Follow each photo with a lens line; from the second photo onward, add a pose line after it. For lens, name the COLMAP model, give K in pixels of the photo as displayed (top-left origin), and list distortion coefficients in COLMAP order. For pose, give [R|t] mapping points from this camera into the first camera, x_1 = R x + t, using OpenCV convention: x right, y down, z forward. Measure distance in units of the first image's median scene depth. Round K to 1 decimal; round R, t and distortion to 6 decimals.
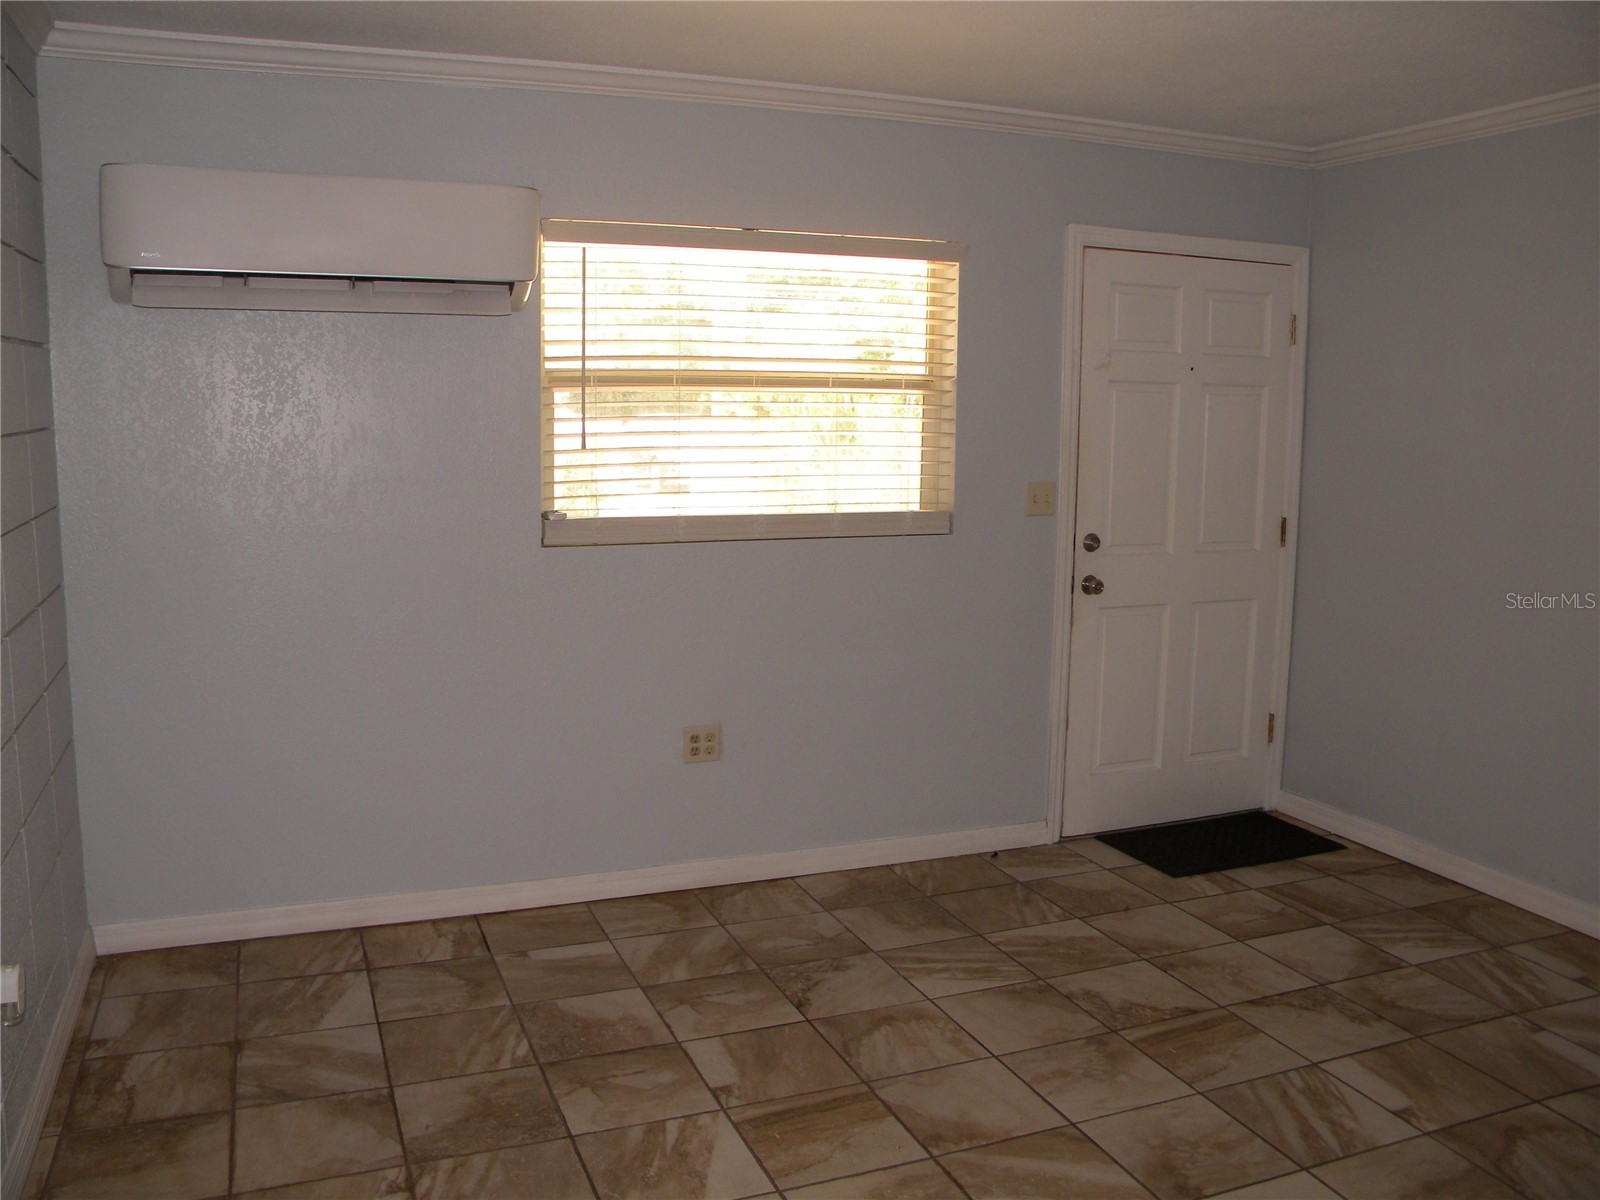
lens RADIAL K [[1358.7, 0, 809.0], [0, 1358.7, 603.4], [0, 0, 1]] dist [-0.186172, 0.162159]
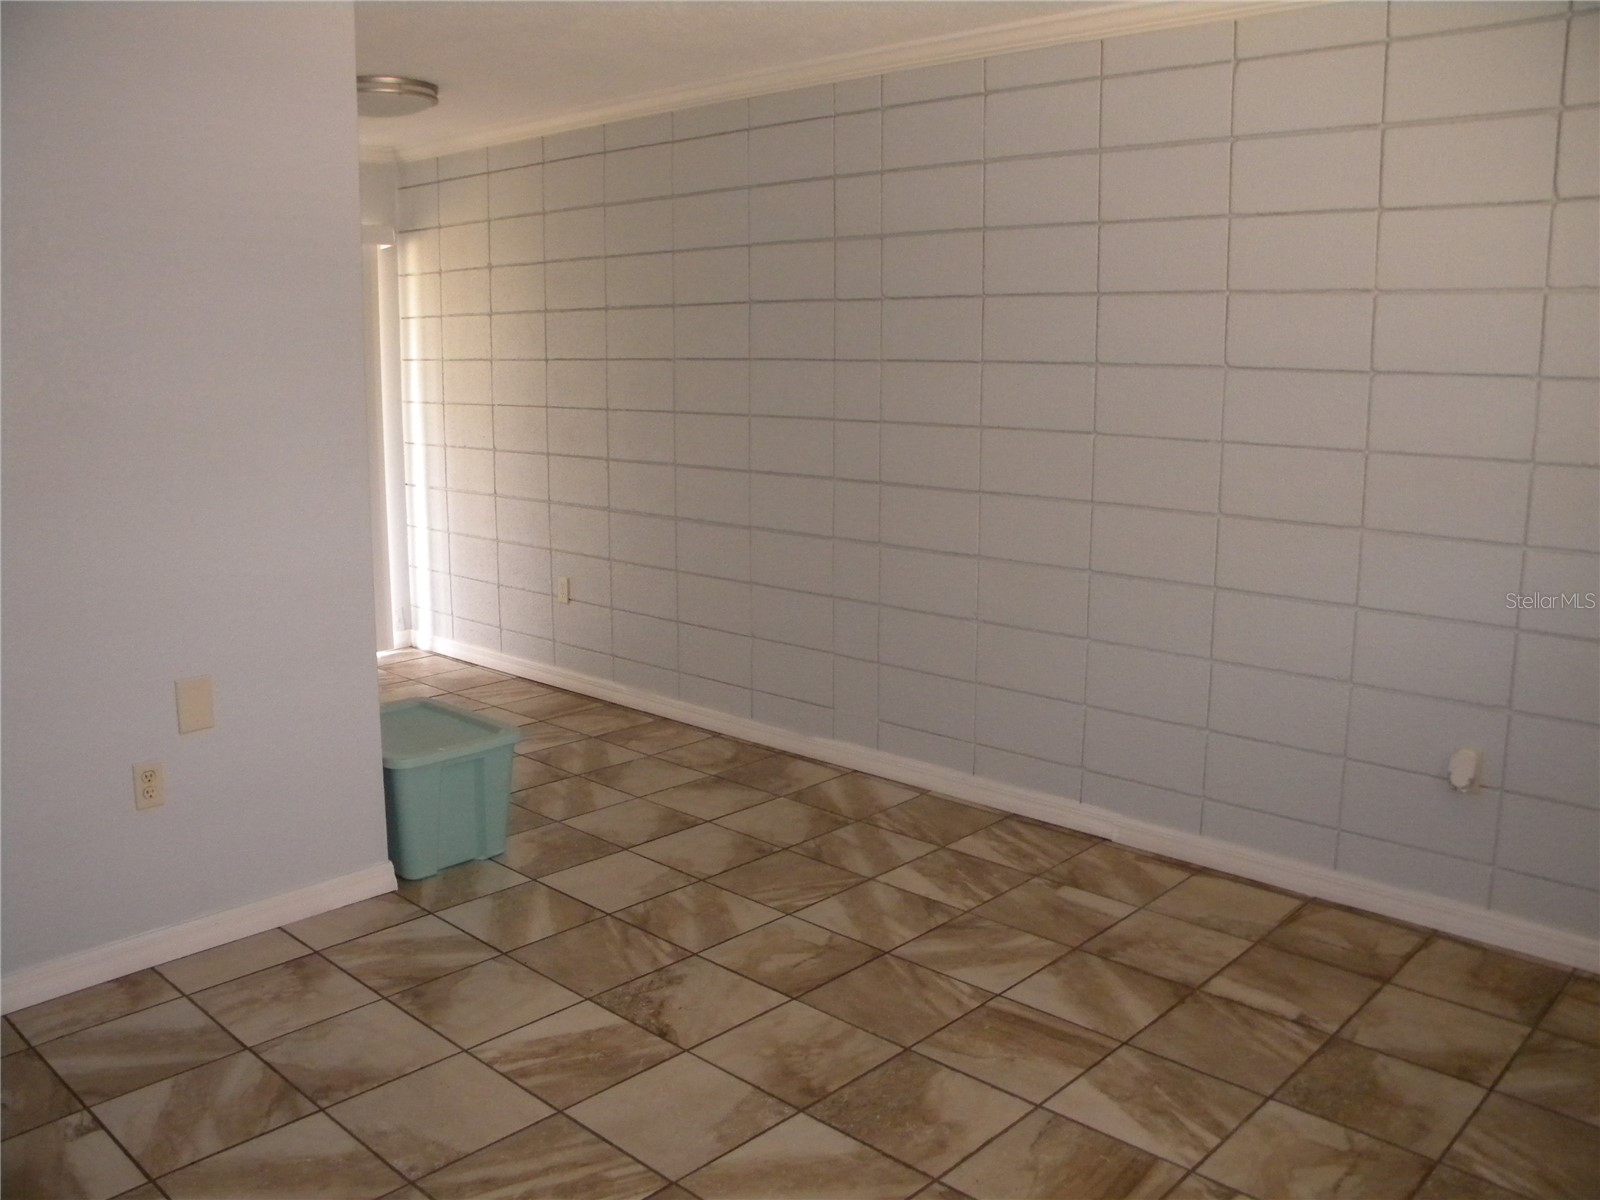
lens RADIAL K [[1358.7, 0, 808.1], [0, 1358.7, 598.7], [0, 0, 1]] dist [-0.186172, 0.162159]
pose [[-0.905138, 0.063605, -0.420333, 0.381395], [-0.082058, 0.944009, 0.319552, -0.167500], [0.417123, 0.323731, -0.849239, 1.164866]]
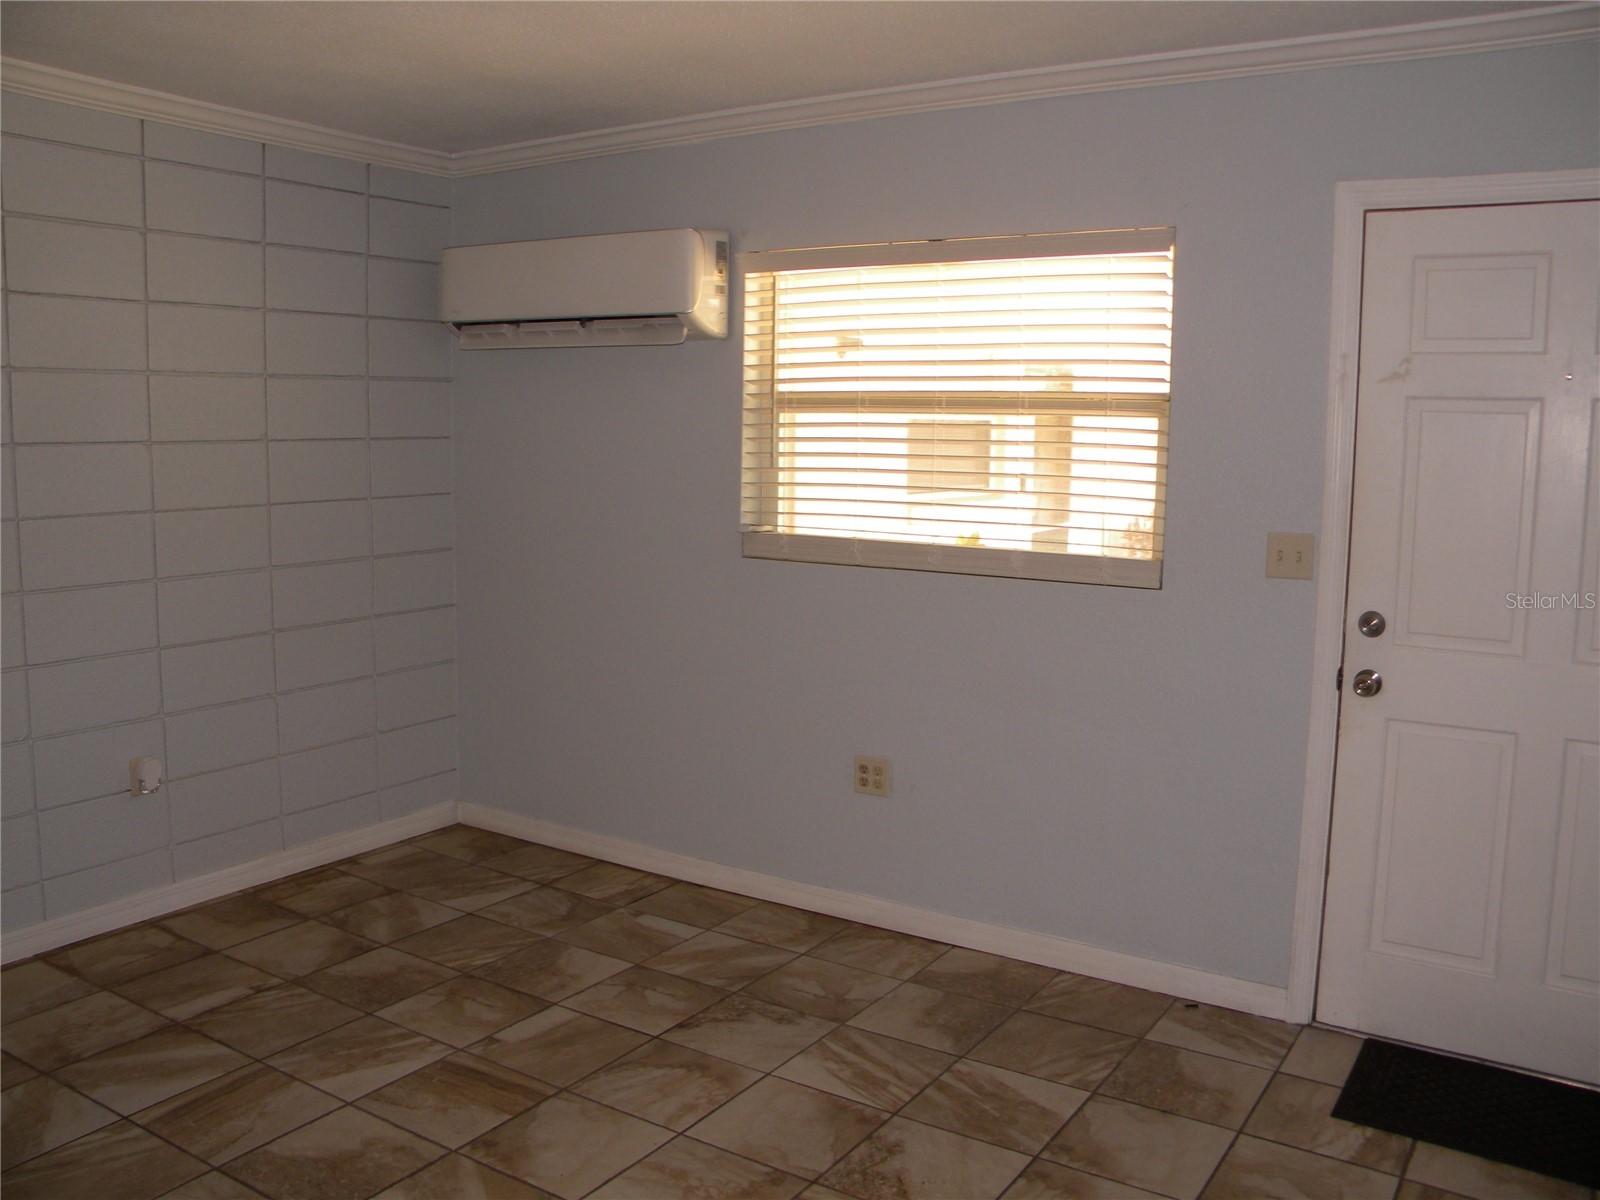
lens RADIAL K [[1358.7, 0, 788.9], [0, 1358.7, 598.3], [0, 0, 1]] dist [-0.186172, 0.162159]
pose [[0.569055, 0.099637, -0.816241, 0.748599], [-0.130729, 0.990969, 0.029825, -0.048871], [0.811841, 0.089734, 0.576942, 0.430328]]
